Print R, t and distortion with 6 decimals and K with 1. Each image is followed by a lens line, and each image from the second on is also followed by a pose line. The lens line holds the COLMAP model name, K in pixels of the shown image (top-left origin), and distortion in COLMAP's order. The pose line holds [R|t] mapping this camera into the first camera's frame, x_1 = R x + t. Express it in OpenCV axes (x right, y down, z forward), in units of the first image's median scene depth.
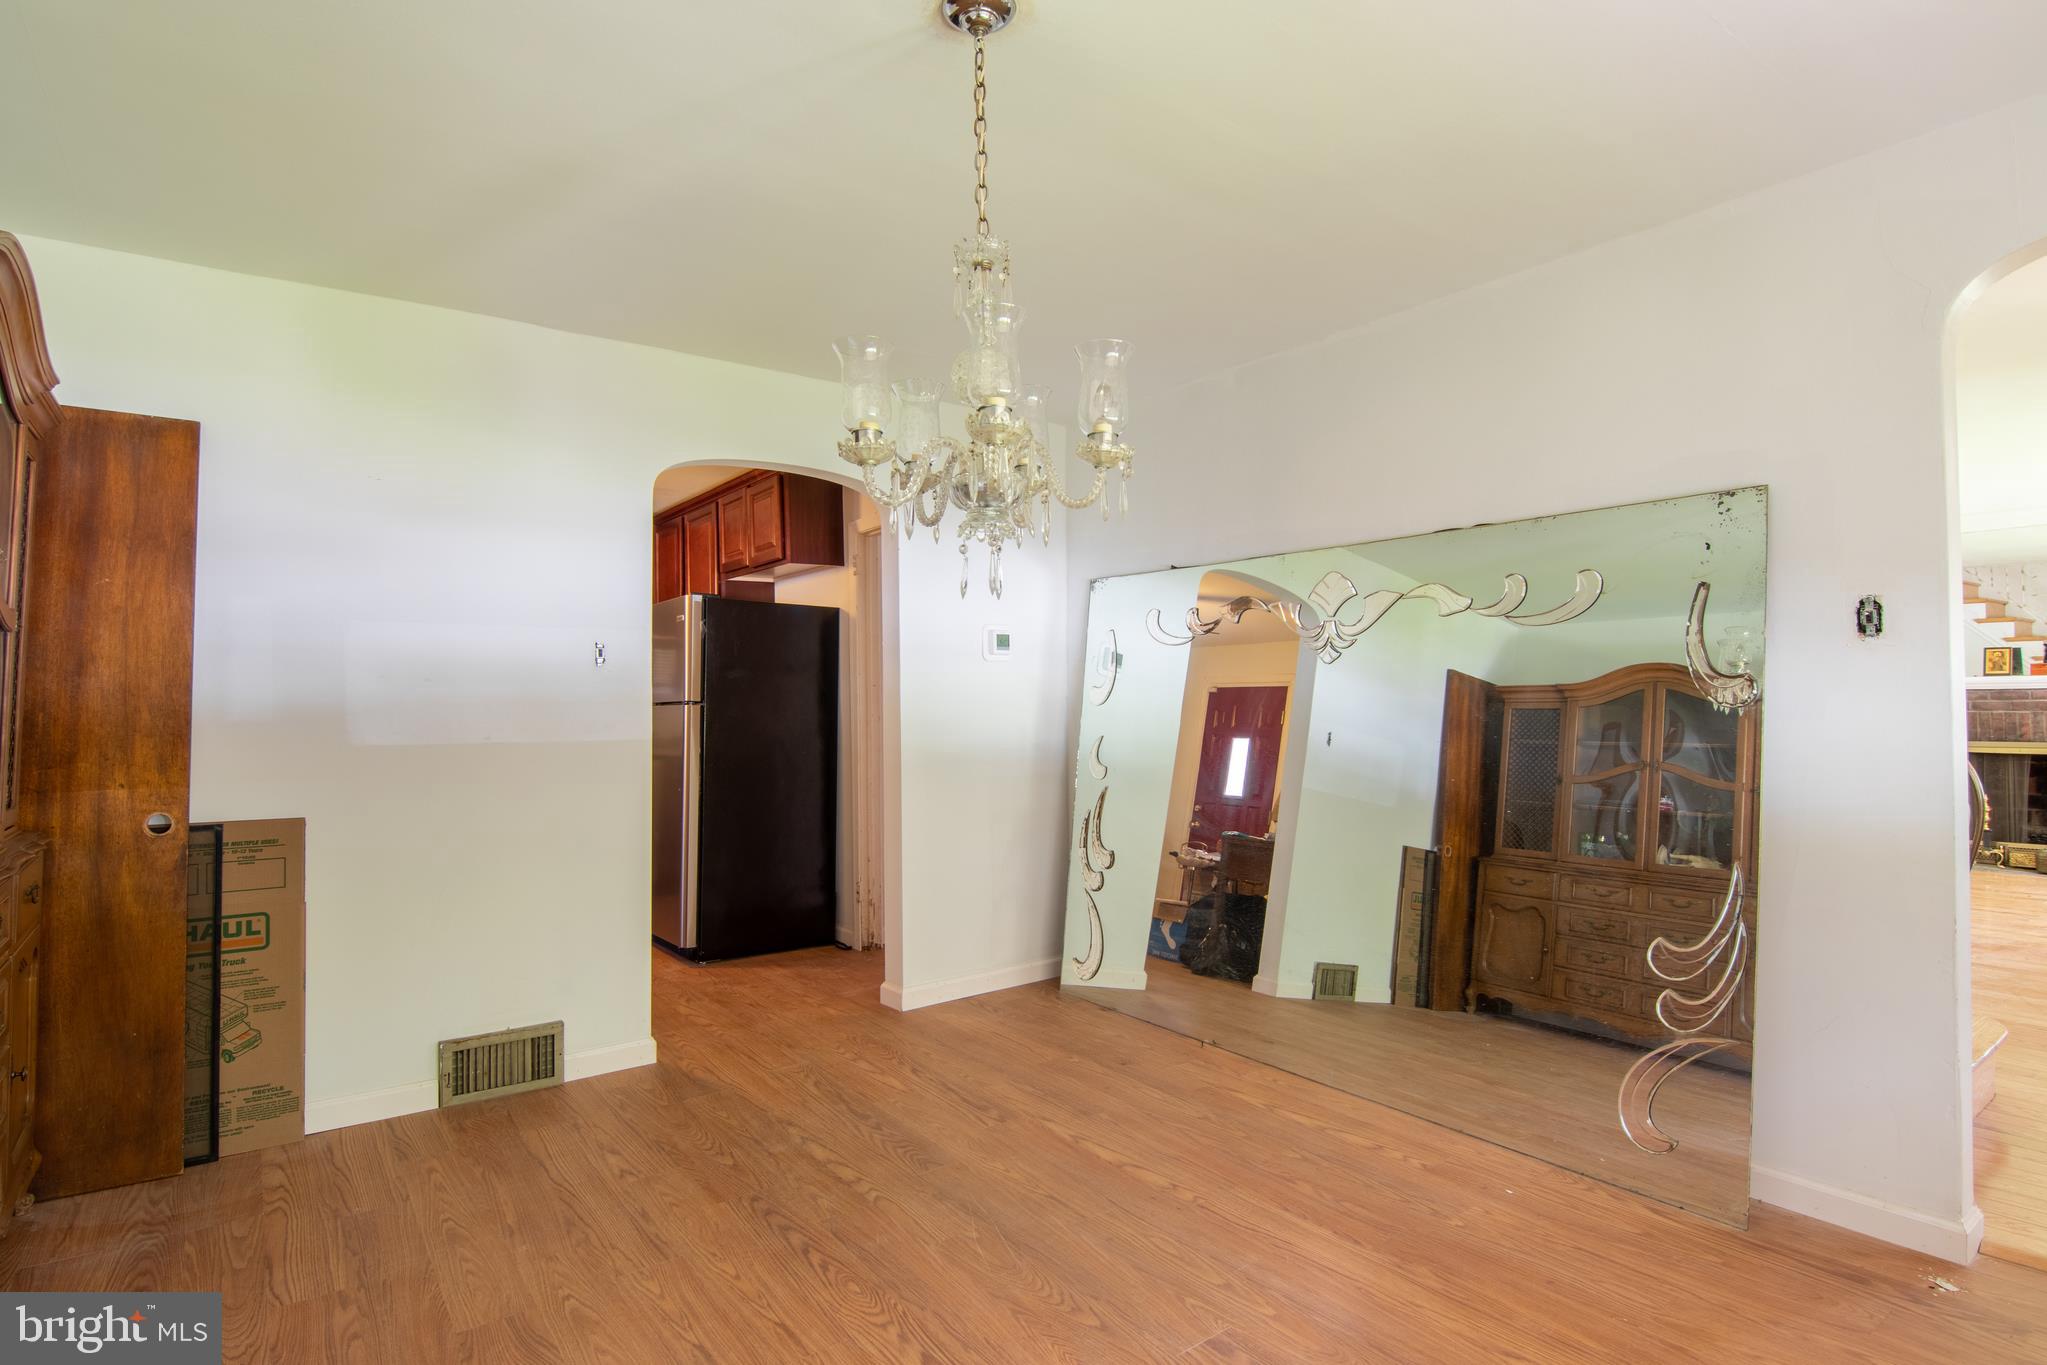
lens RADIAL K [[1044.9, 0, 1011.0], [0, 1044.9, 679.2], [0, 0, 1]] dist [-0.000318, -0.013583]
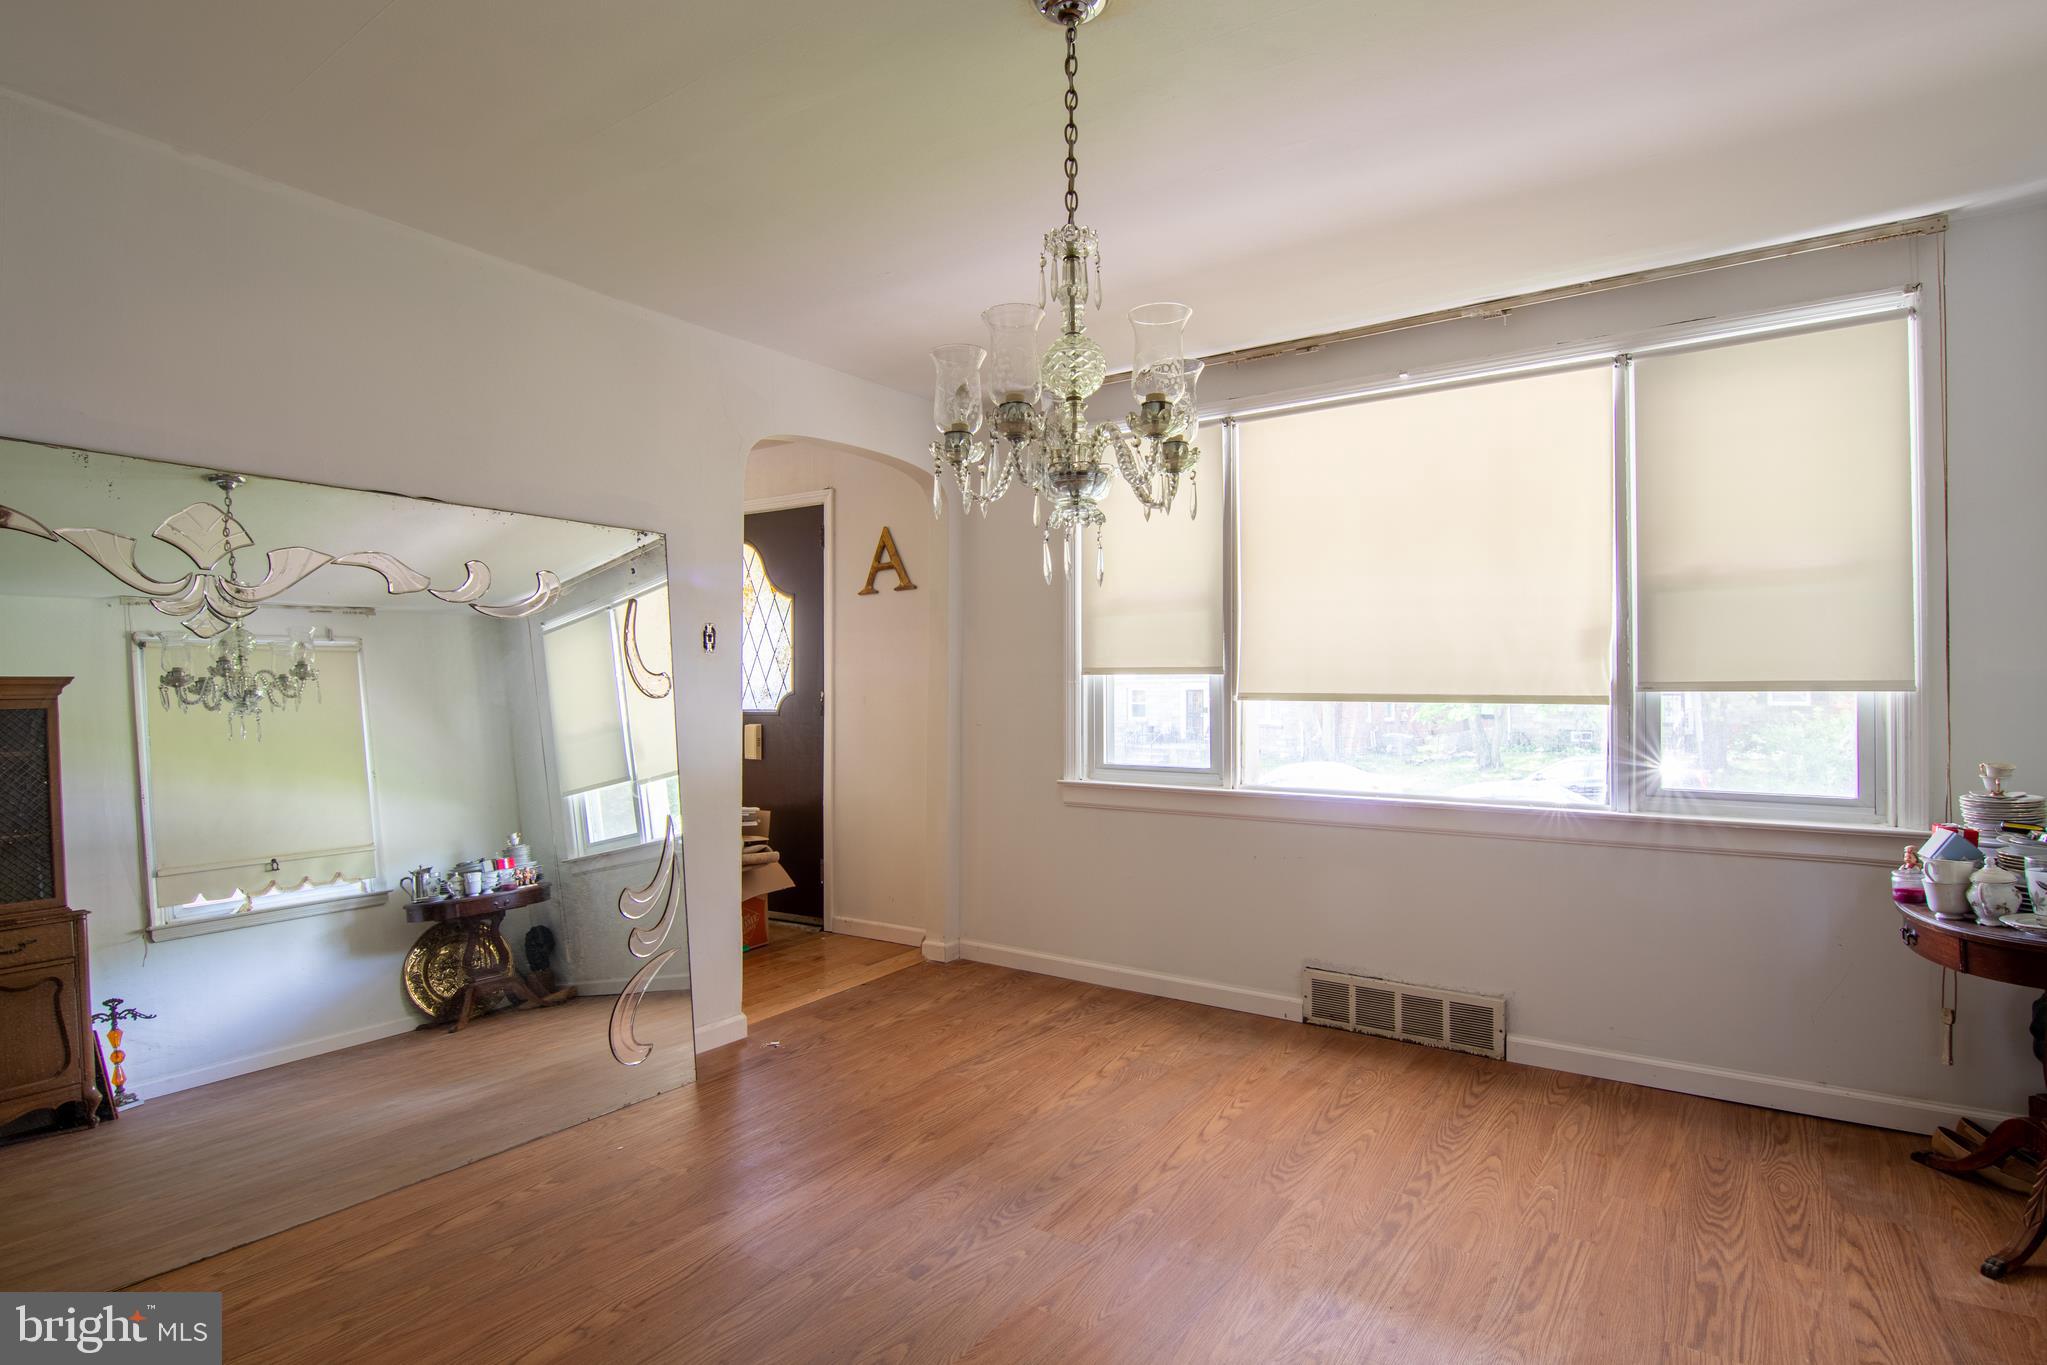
lens RADIAL K [[1044.9, 0, 1011.0], [0, 1044.9, 679.2], [0, 0, 1]] dist [-0.000318, -0.013583]
pose [[-0.321321, 0.017929, 0.946801, -0.795610], [-0.016775, 0.999556, -0.024621, 0.032298], [-0.946822, -0.023793, -0.320878, 1.139425]]
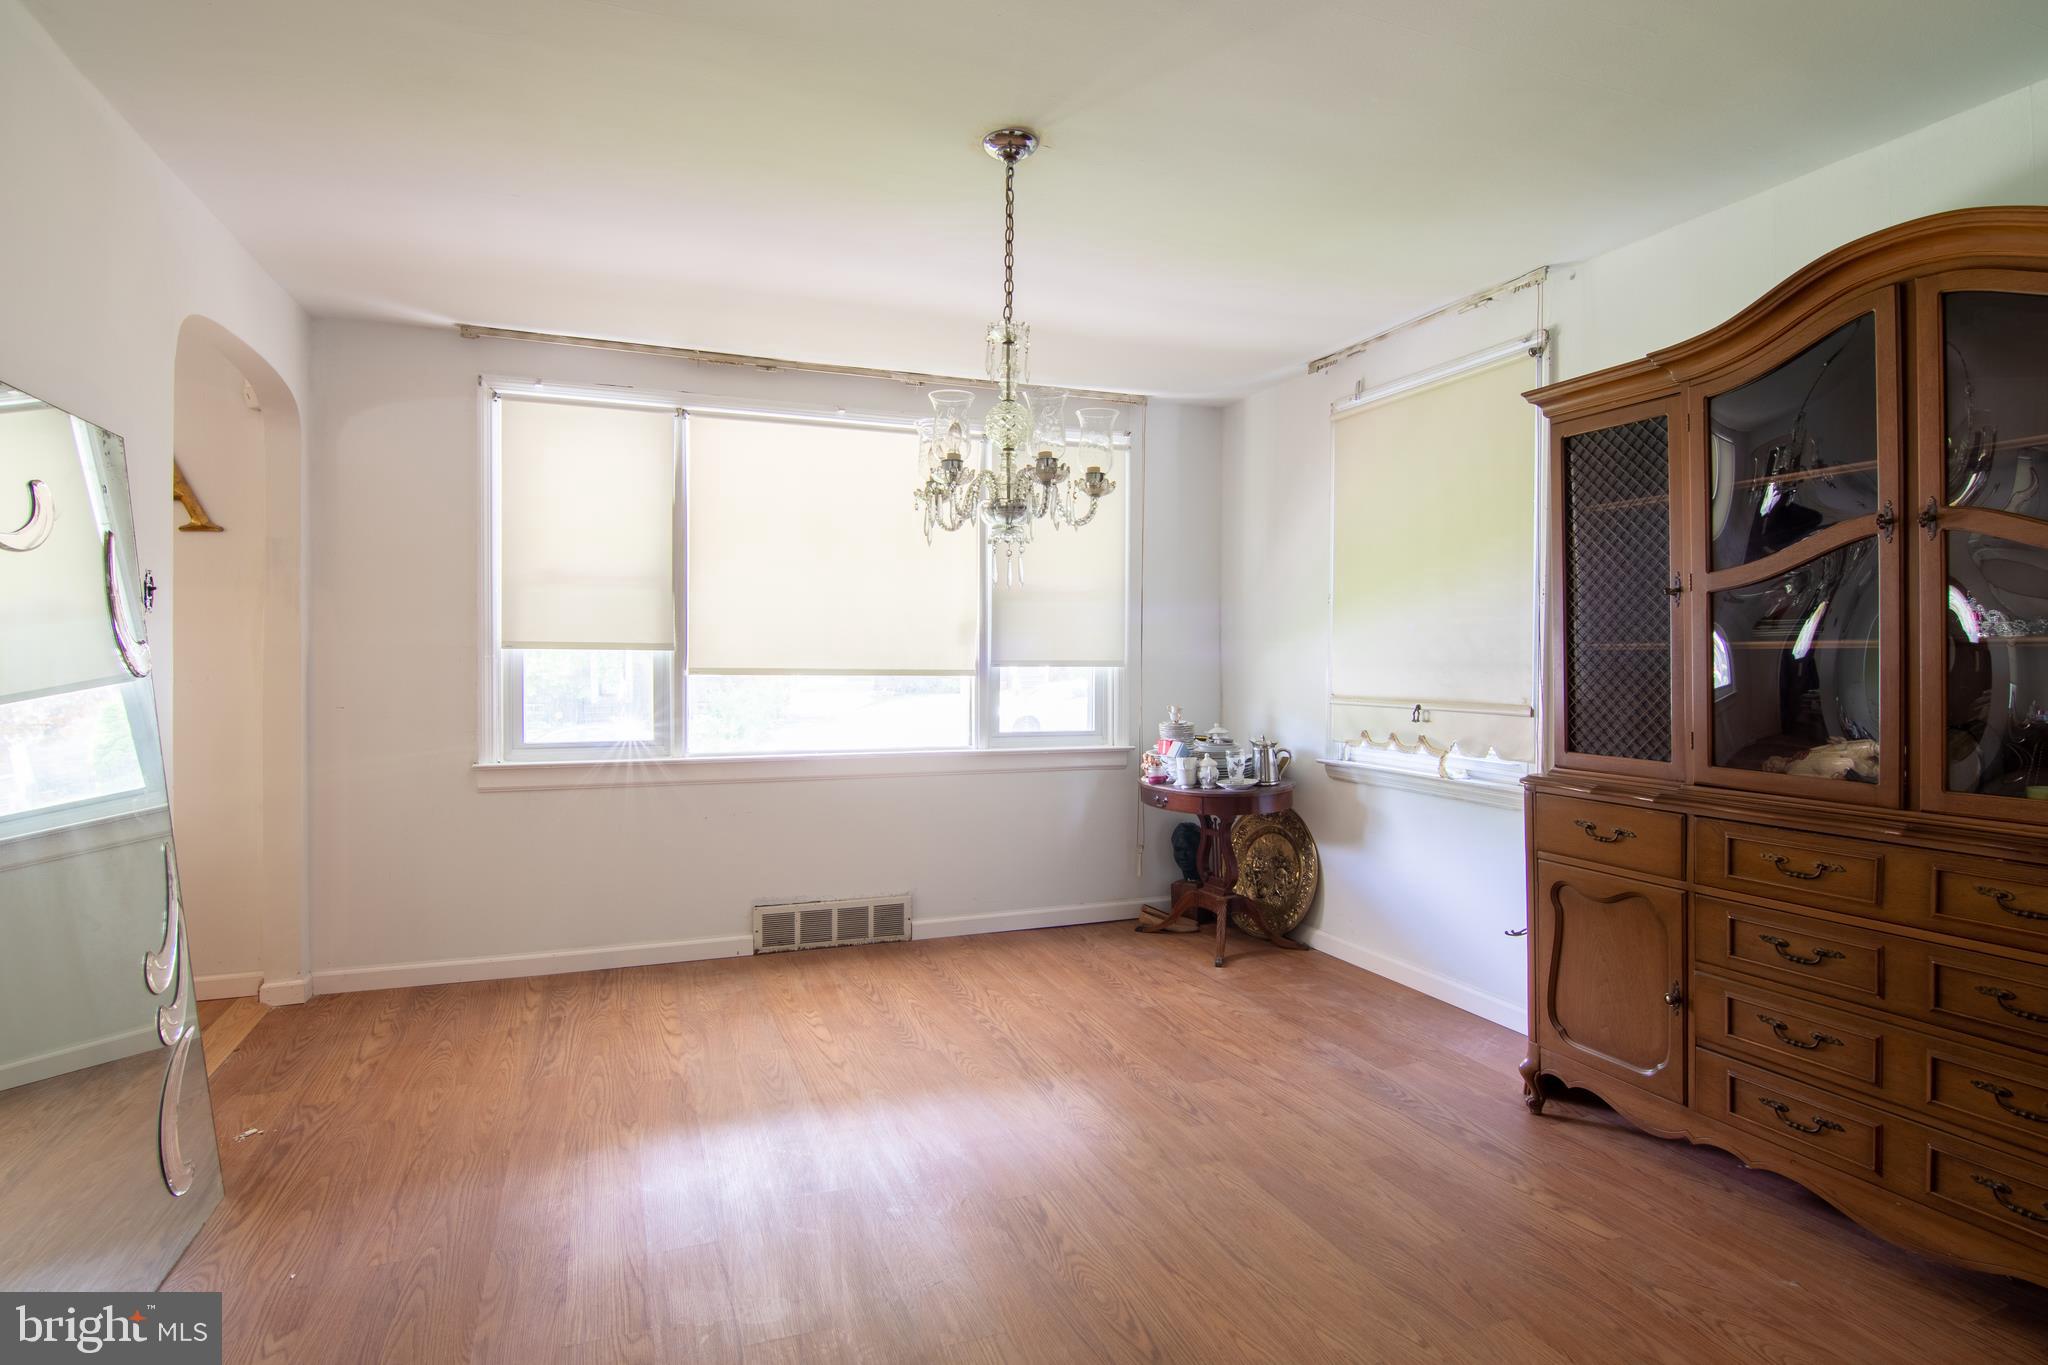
lens RADIAL K [[1068.5, 0, 1013.2], [0, 1068.5, 679.1], [0, 0, 1]] dist [0.002504, -0.015700]
pose [[-0.965601, 0.002761, 0.260013, -0.323454], [0.000670, 0.999967, -0.008133, 0.041847], [-0.260027, -0.007679, -0.965571, 1.931381]]
